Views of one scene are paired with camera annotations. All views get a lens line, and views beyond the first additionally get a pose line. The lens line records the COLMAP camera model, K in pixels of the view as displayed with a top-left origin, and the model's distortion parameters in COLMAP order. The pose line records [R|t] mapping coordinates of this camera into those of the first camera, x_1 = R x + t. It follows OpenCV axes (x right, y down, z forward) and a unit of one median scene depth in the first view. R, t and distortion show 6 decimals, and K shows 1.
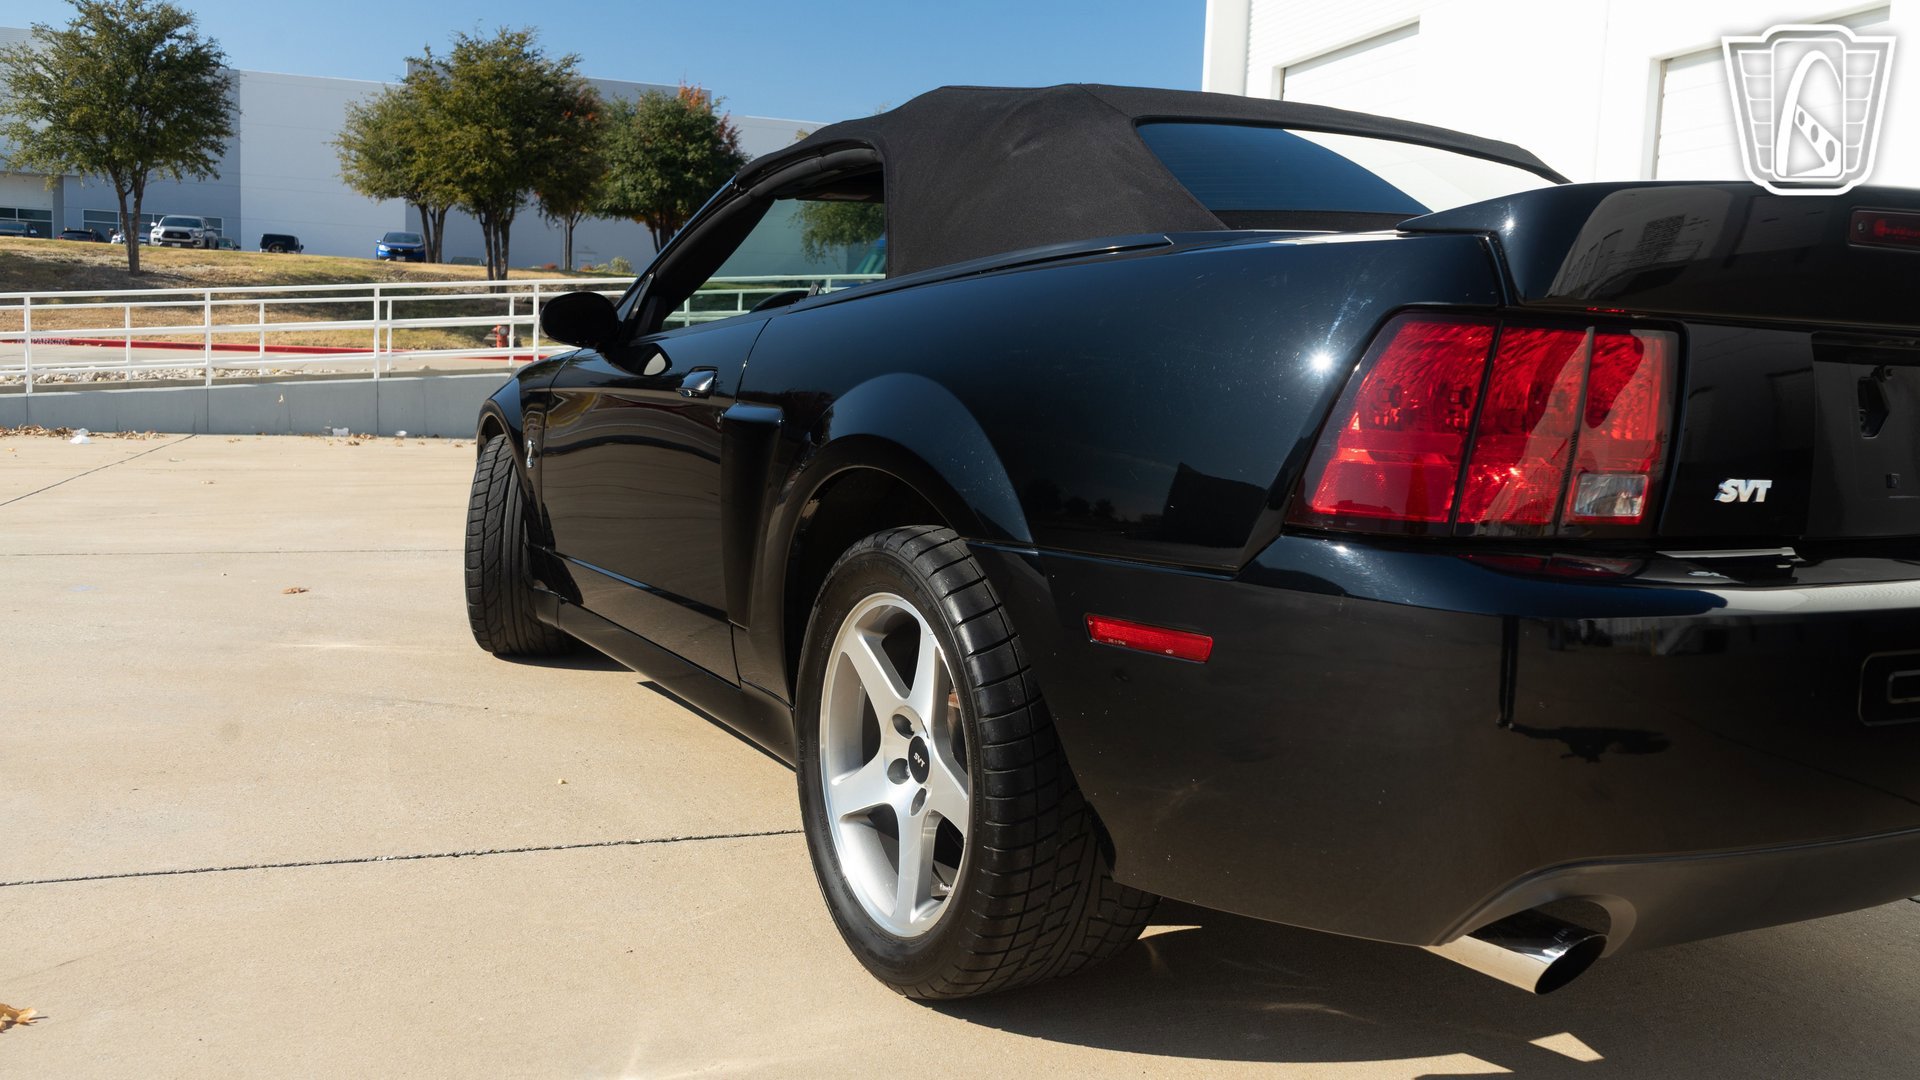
lens RADIAL K [[1542.3, 0, 956.1], [0, 1542.3, 533.8], [0, 0, 1]] dist [-0.012596, 0.009154]
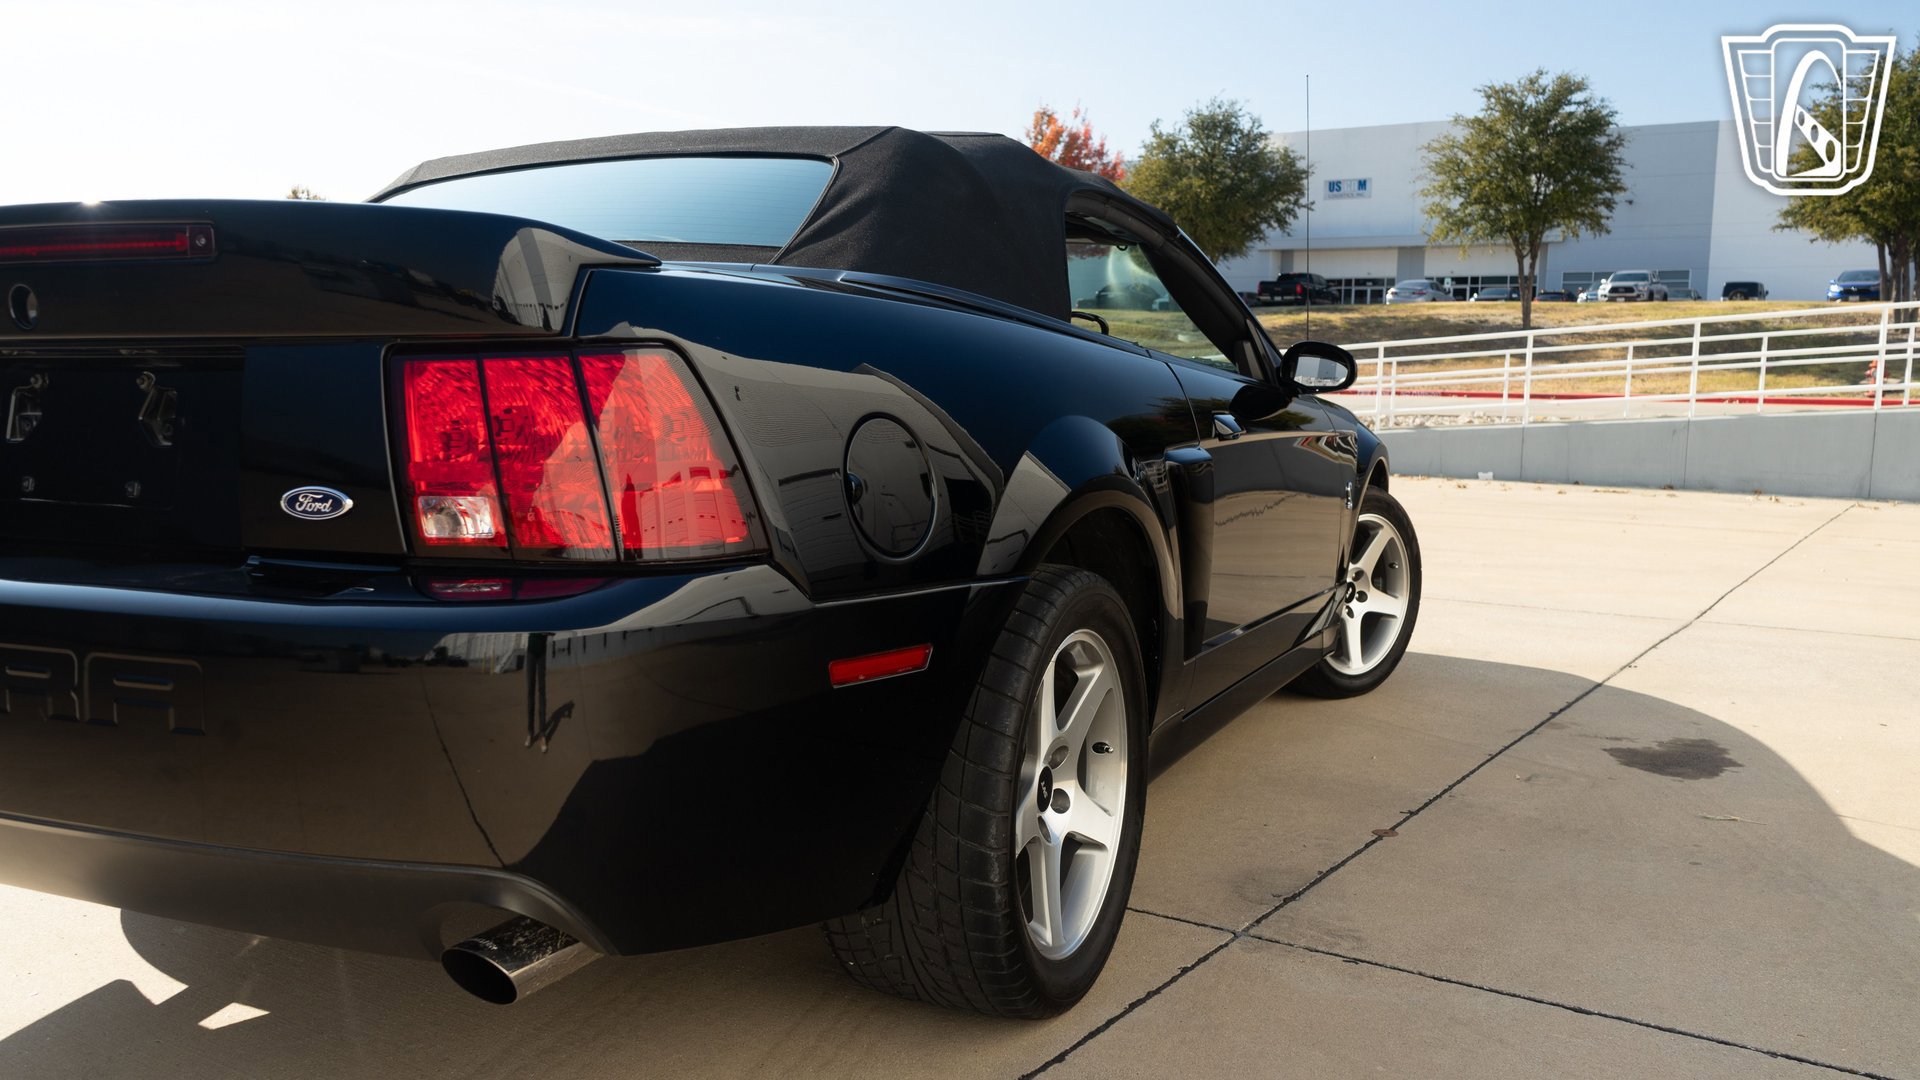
lens RADIAL K [[1538.5, 0, 959.0], [0, 1538.5, 535.7], [0, 0, 1]] dist [-0.011333, 0.009511]
pose [[0.598618, 0.055106, -0.799137, 0.213676], [-0.080181, 0.996743, 0.008670, -0.006967], [0.797012, 0.058885, 0.601087, 0.102818]]
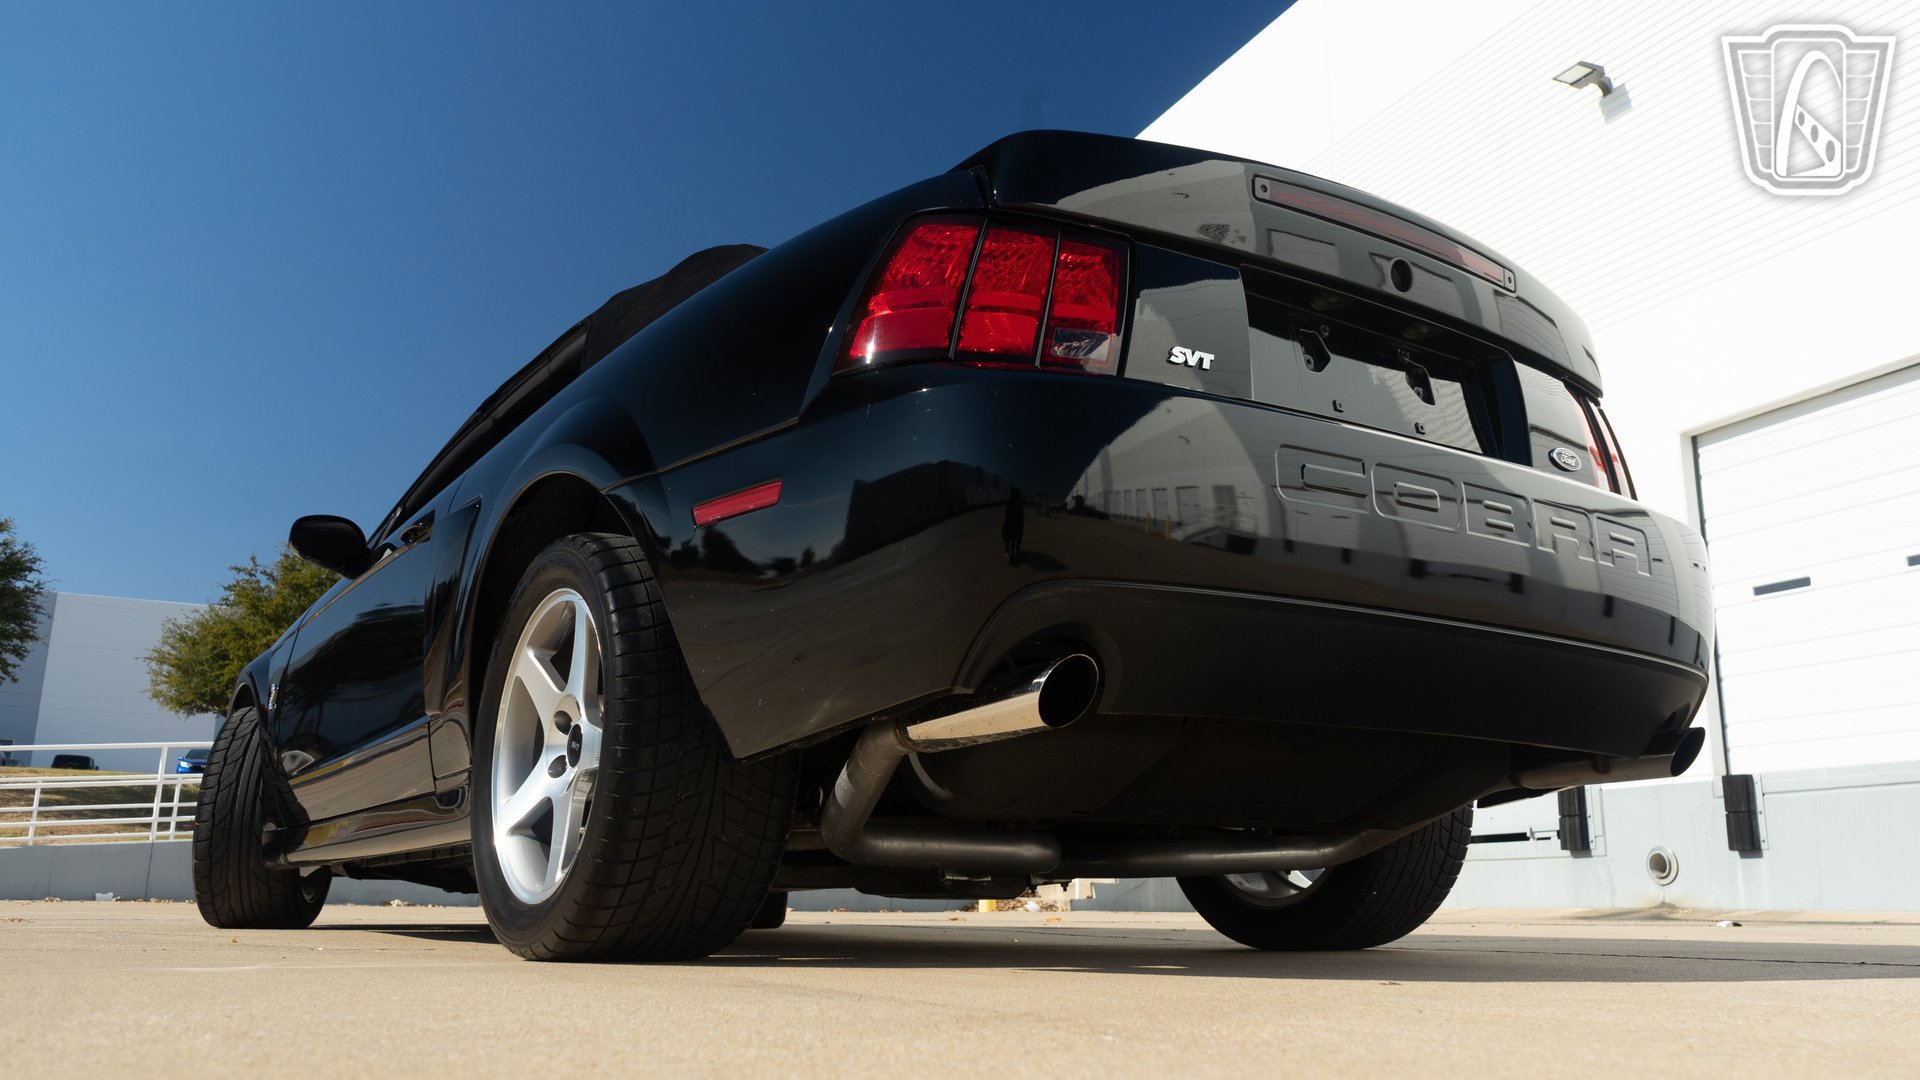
lens RADIAL K [[1538.5, 0, 959.0], [0, 1538.5, 535.7], [0, 0, 1]] dist [-0.011333, 0.009511]
pose [[0.993889, 0.002114, 0.110367, 0.018553], [0.034789, 0.942867, -0.331349, 0.055677], [-0.104762, 0.333163, 0.937031, -0.014186]]
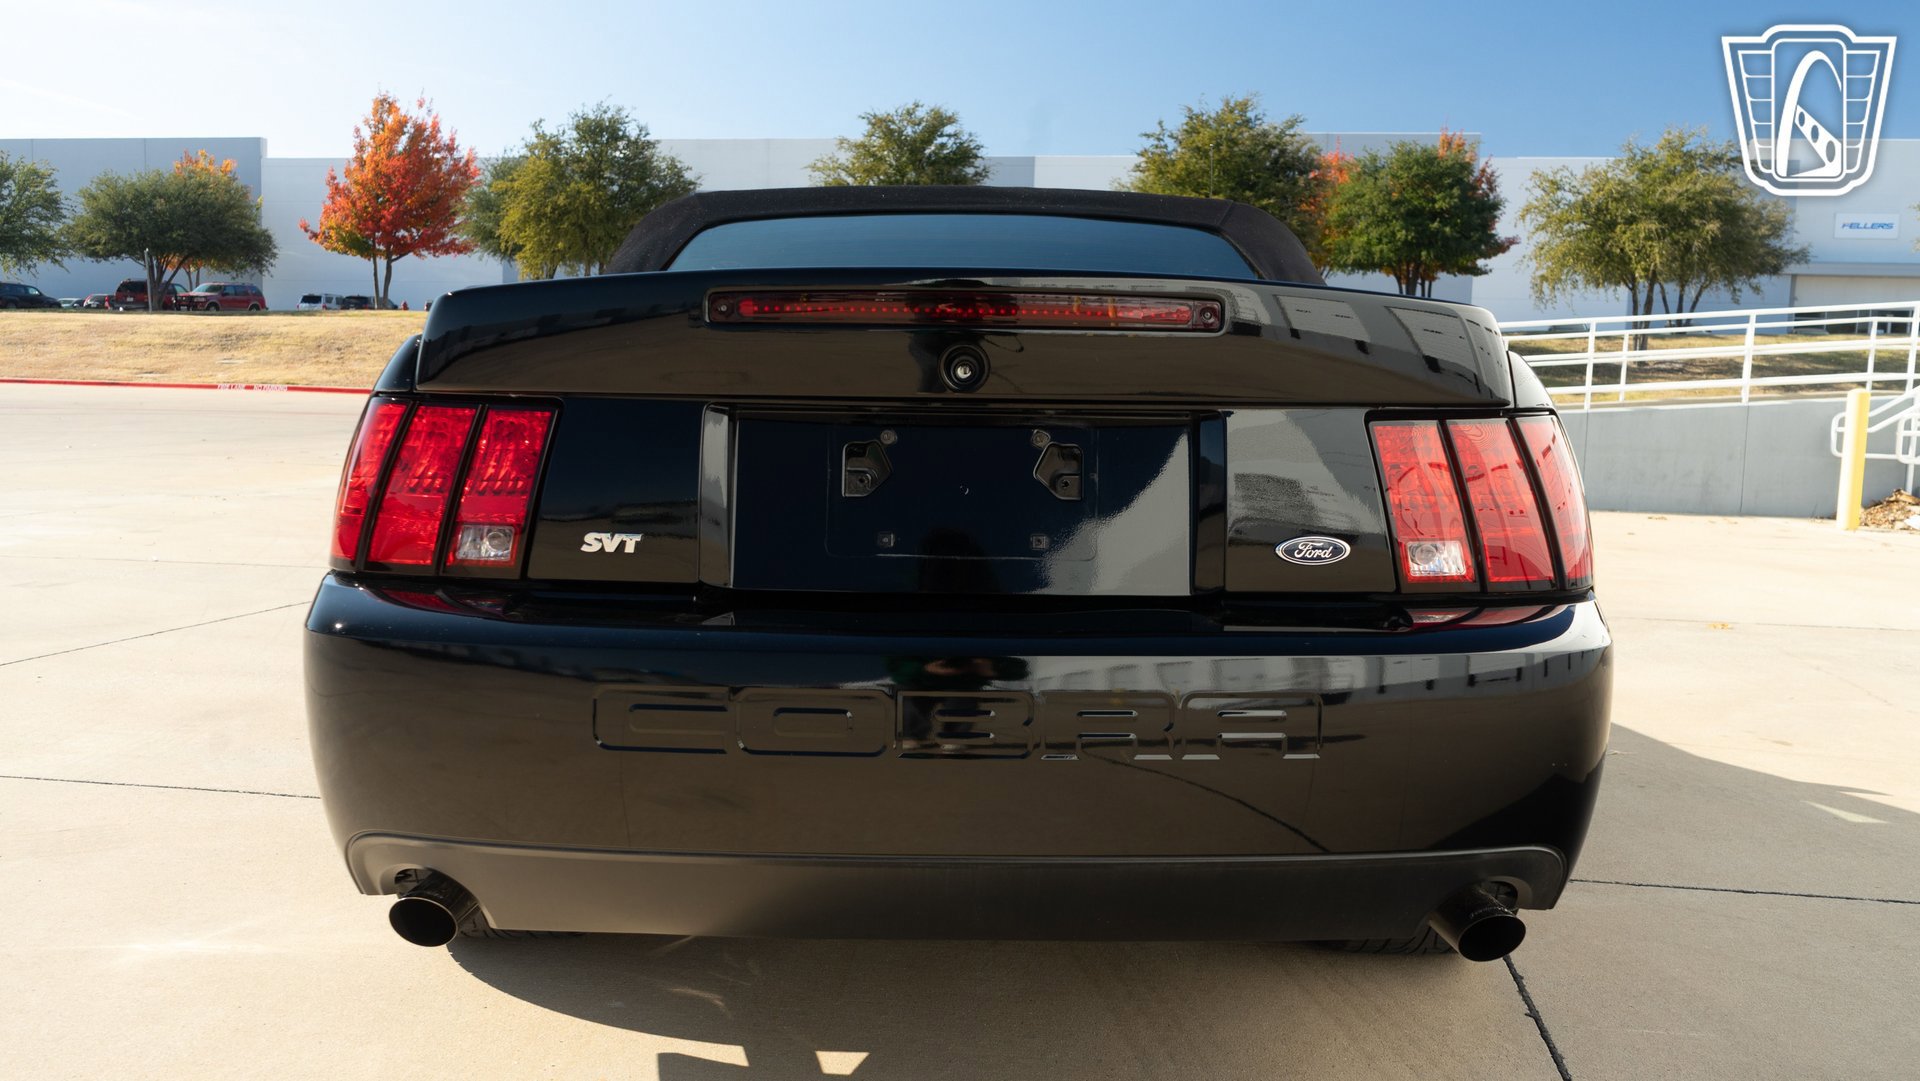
lens RADIAL K [[1561.2, 0, 960.0], [0, 1561.2, 540.5], [0, 0, 1]] dist [-0.012960, -0.002753]
pose [[0.877115, 0.027525, -0.479491, 0.136911], [-0.042851, 0.998860, -0.021047, -0.001716], [0.478365, 0.039007, 0.877294, 0.009843]]
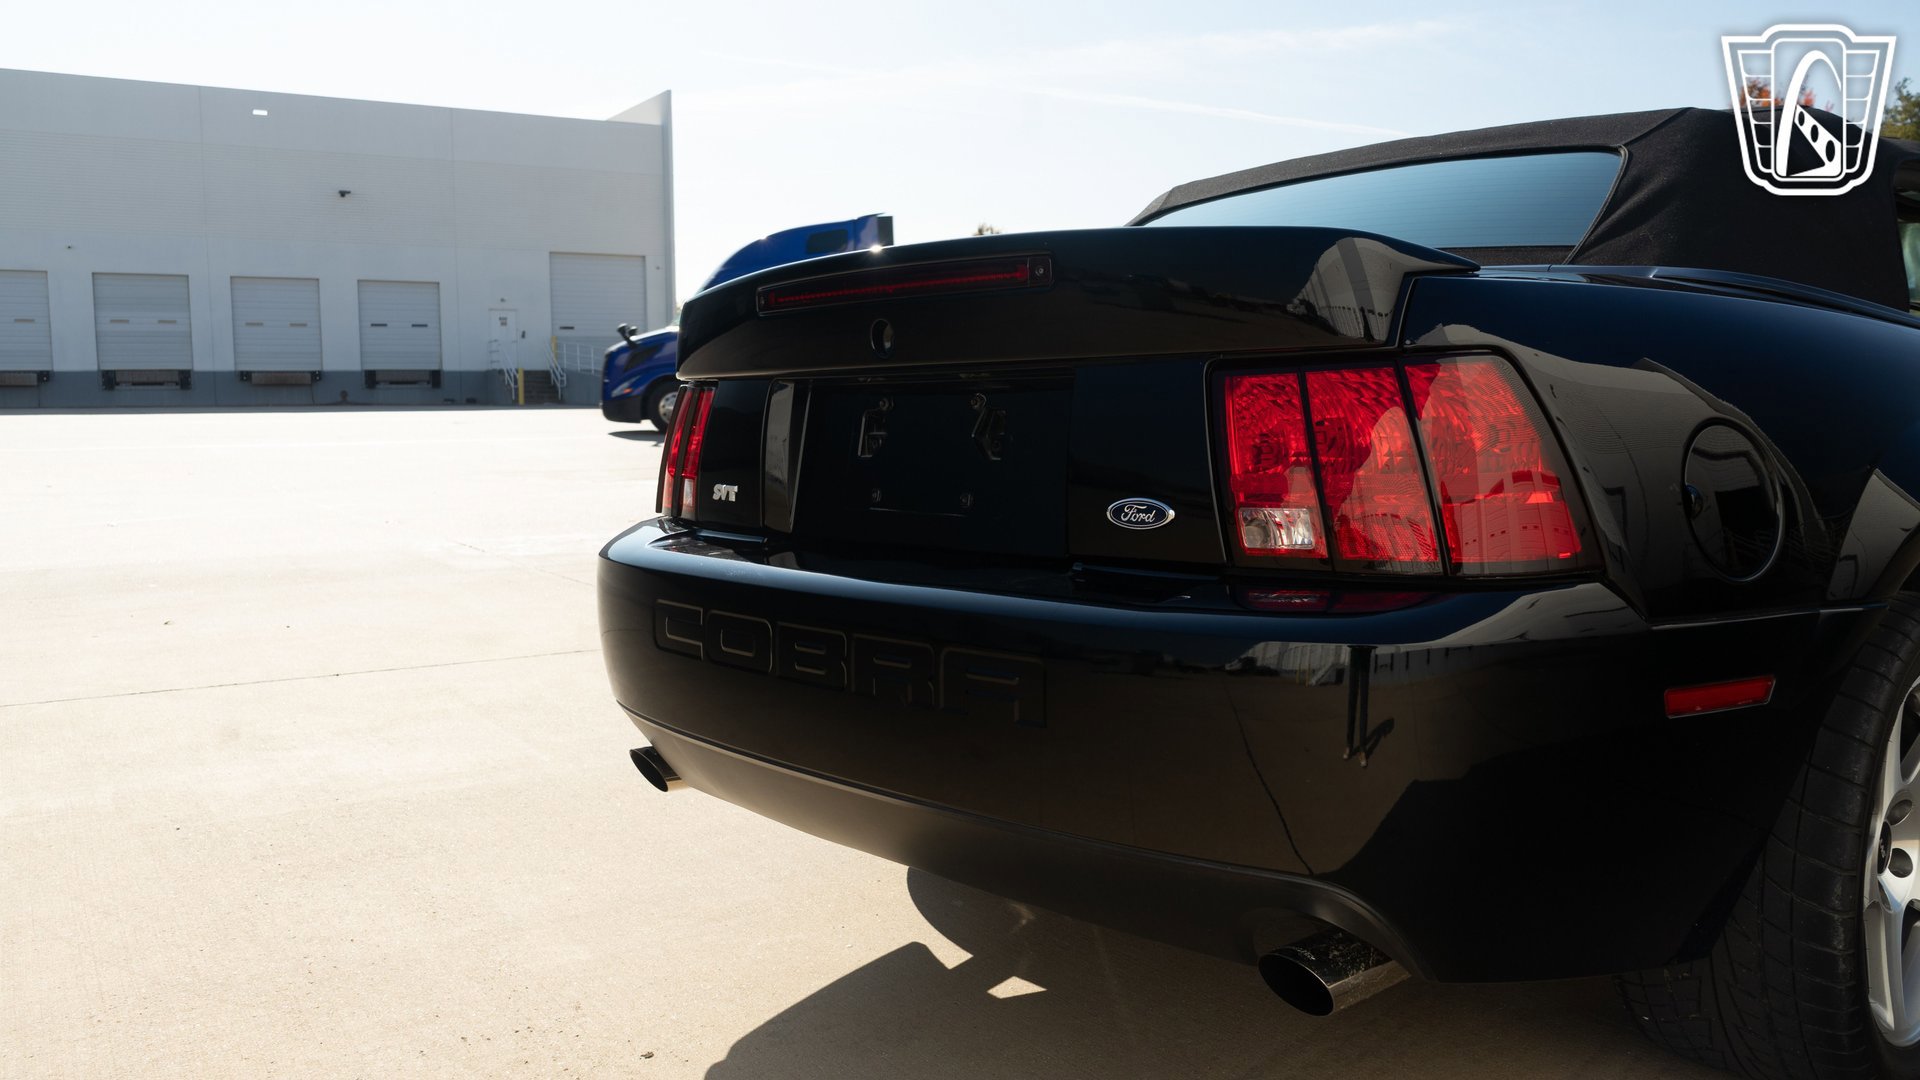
lens RADIAL K [[1535.8, 0, 964.6], [0, 1535.8, 540.9], [0, 0, 1]] dist [-0.002323, 0.002621]
pose [[0.226100, 0.054922, -0.972554, 0.207925], [-0.085539, 0.995672, 0.036342, -0.005736], [0.970341, 0.074975, 0.229820, 0.093216]]
